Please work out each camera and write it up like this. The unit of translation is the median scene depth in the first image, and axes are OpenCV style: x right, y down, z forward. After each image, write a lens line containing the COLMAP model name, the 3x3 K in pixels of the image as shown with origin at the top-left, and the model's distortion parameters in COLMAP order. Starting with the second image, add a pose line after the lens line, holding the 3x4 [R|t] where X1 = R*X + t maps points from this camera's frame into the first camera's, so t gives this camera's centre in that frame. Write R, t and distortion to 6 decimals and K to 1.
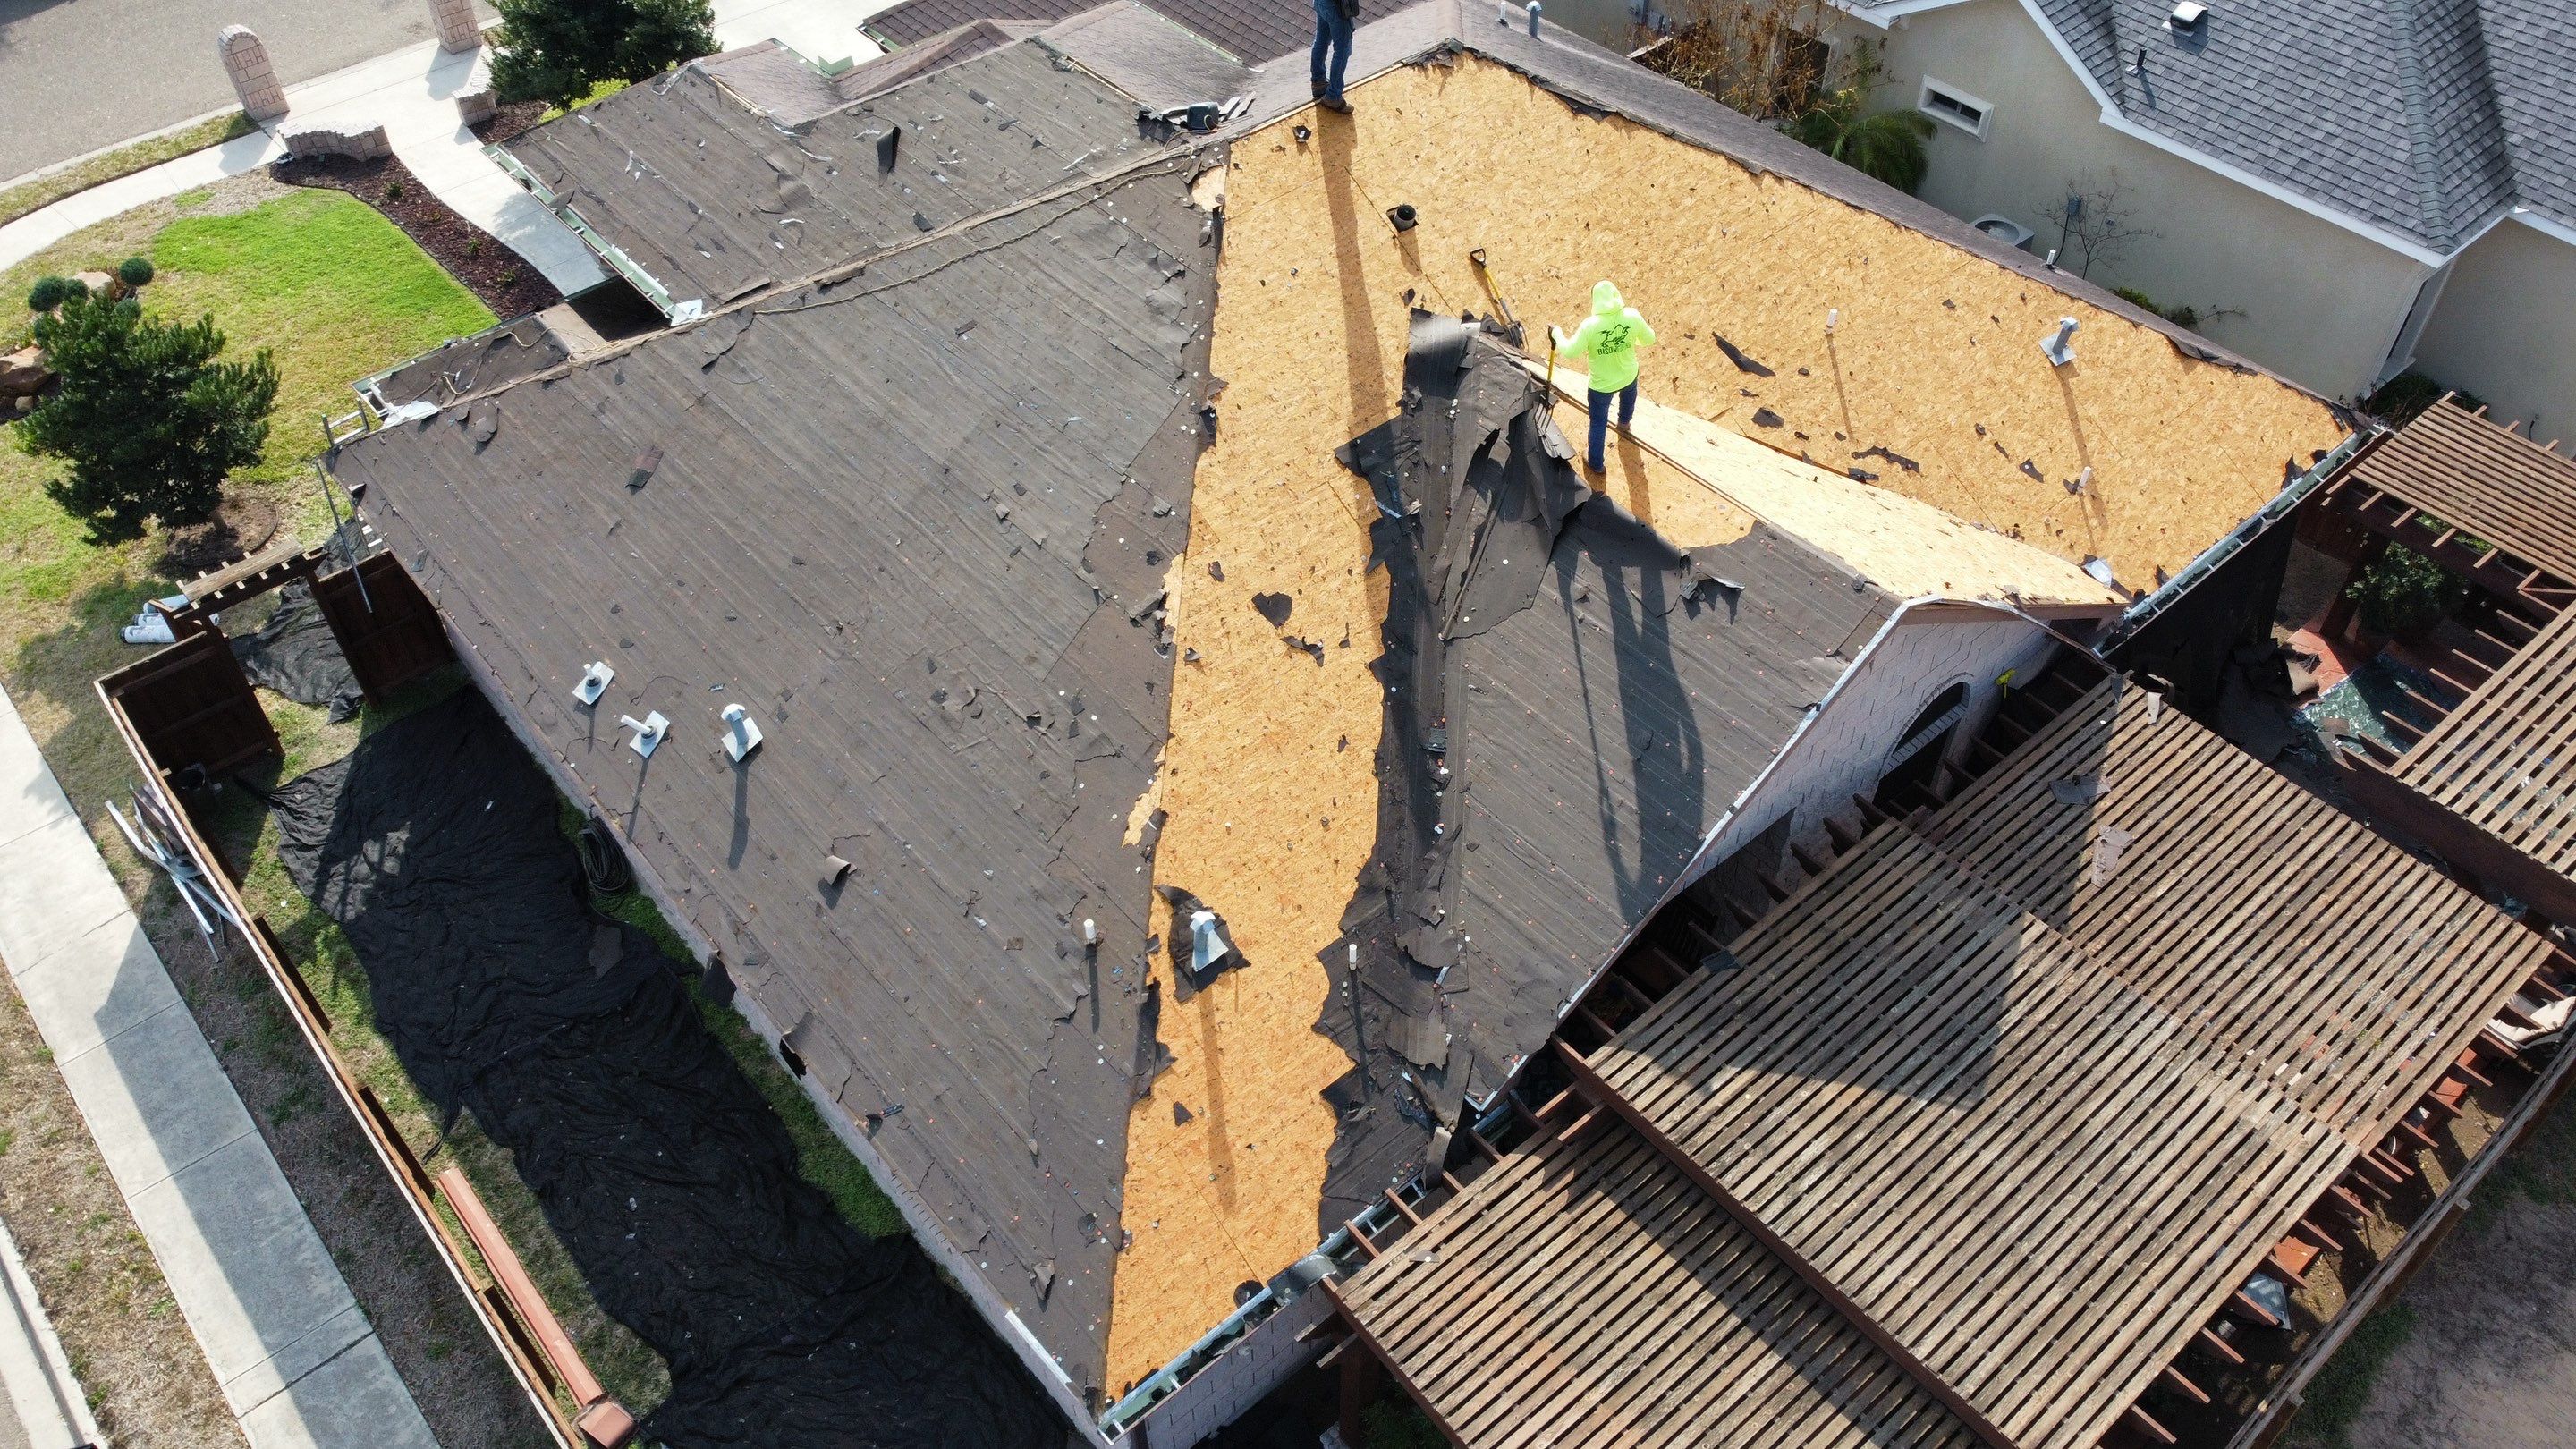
lens RADIAL K [[1947.4, 0, 1296.6], [0, 1947.4, 730.3], [0, 0, 1]] dist [0.006869, -0.011203]
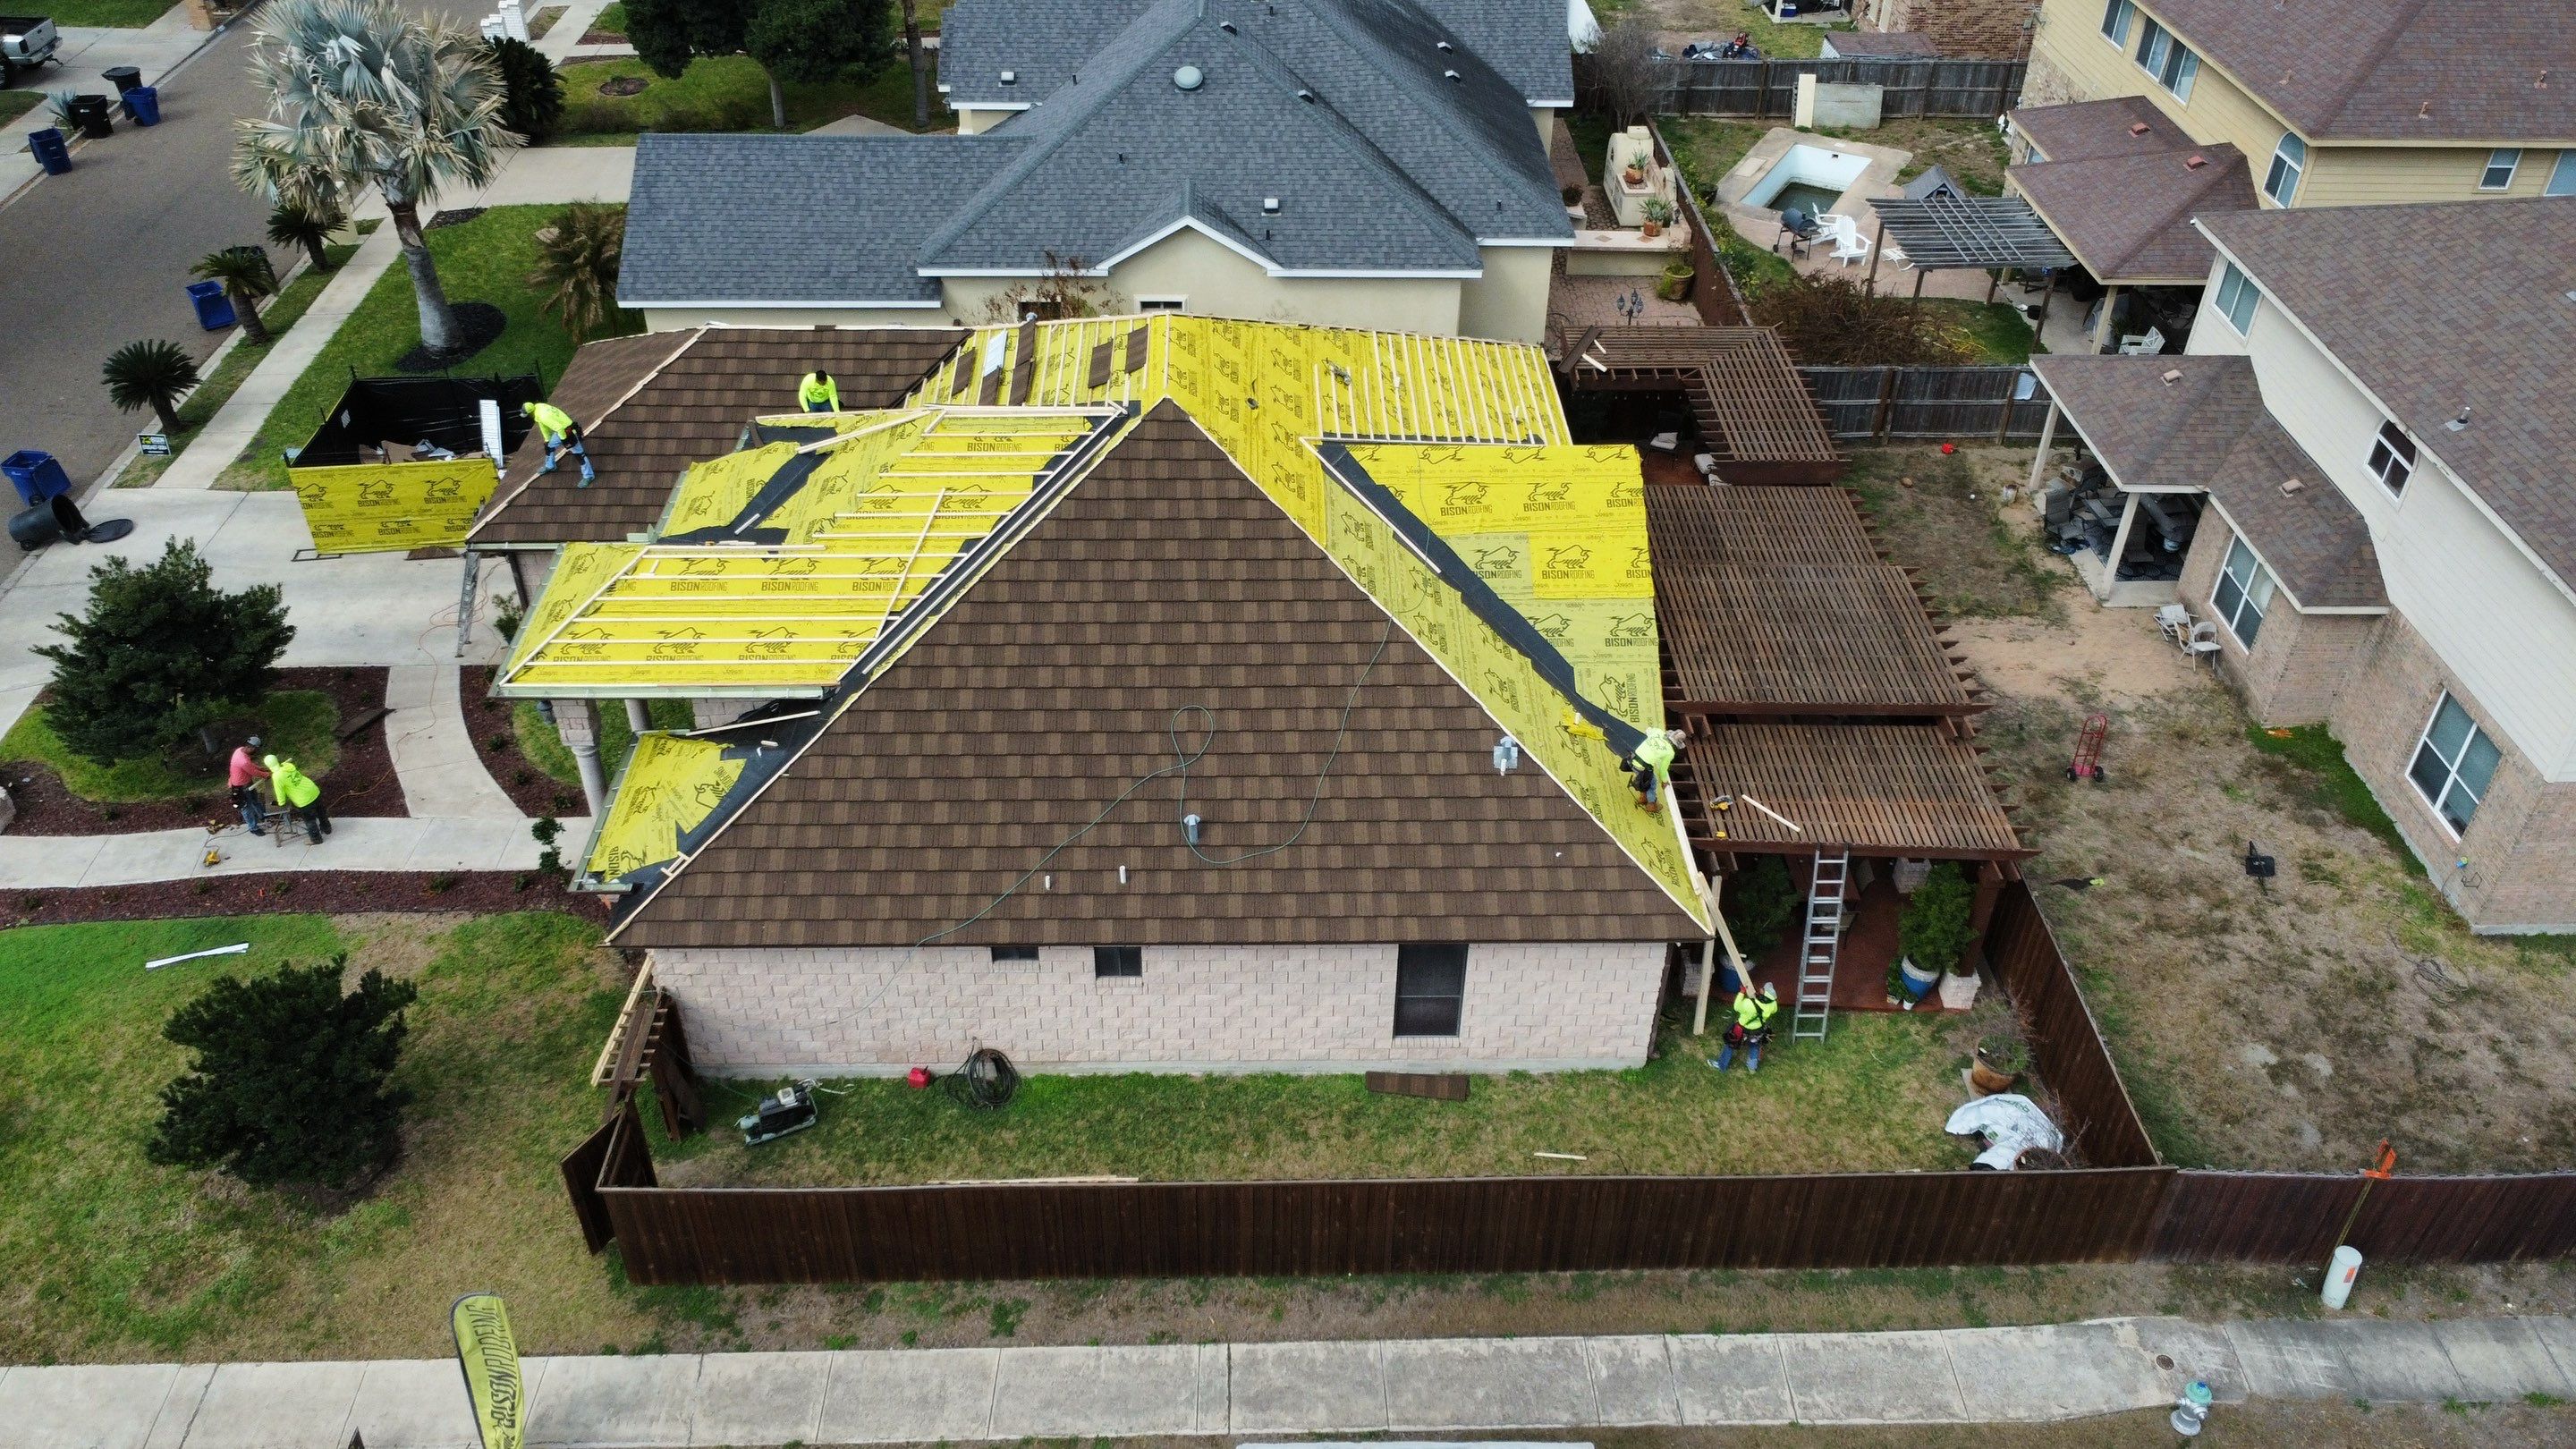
lens RADIAL K [[1947.4, 0, 1293.1], [0, 1947.4, 717.9], [0, 0, 1]] dist [0.006869, -0.011203]
pose [[0.632429, -0.449451, 0.630894, -0.976860], [0.540753, 0.839324, 0.055869, -0.103273], [-0.554635, 0.305825, 0.773855, -0.204725]]
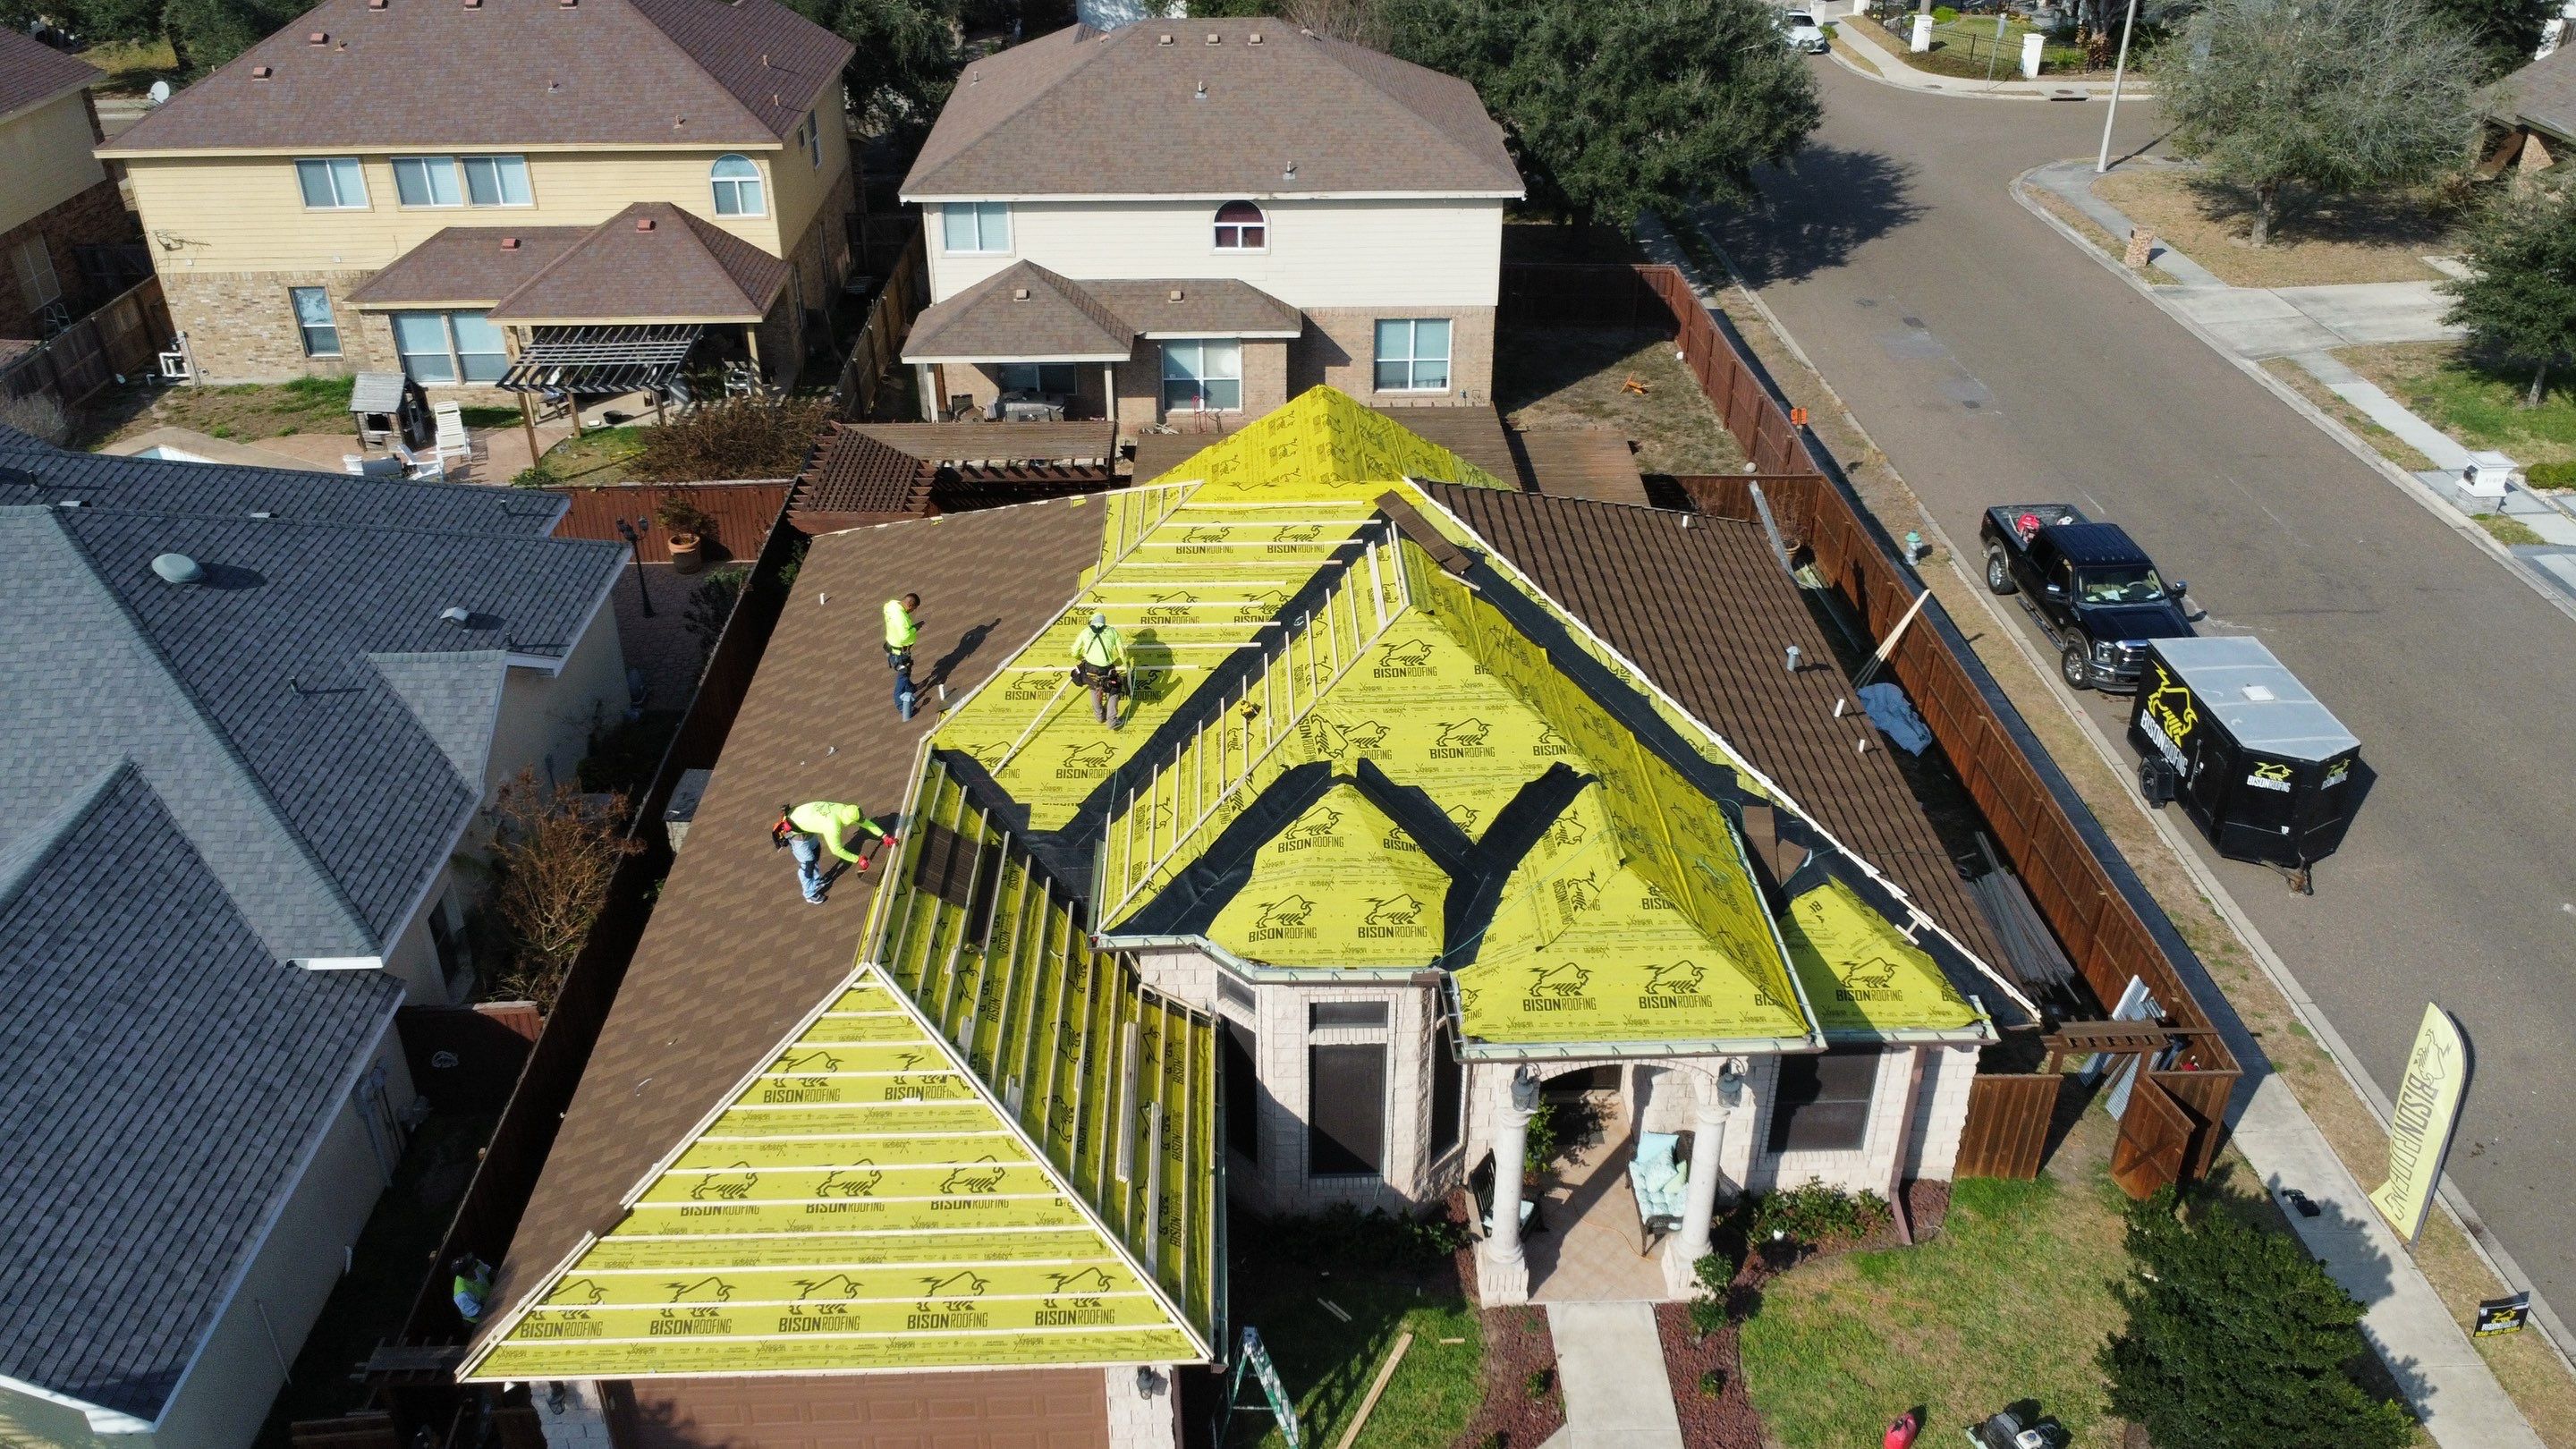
lens RADIAL K [[1947.4, 0, 1291.9], [0, 1947.4, 711.6], [0, 0, 1]] dist [0.006869, -0.011203]
pose [[-0.777635, -0.306781, 0.548789, -0.768843], [0.455918, 0.325887, 0.828213, -1.387847], [-0.432923, 0.894250, -0.113554, 1.214859]]
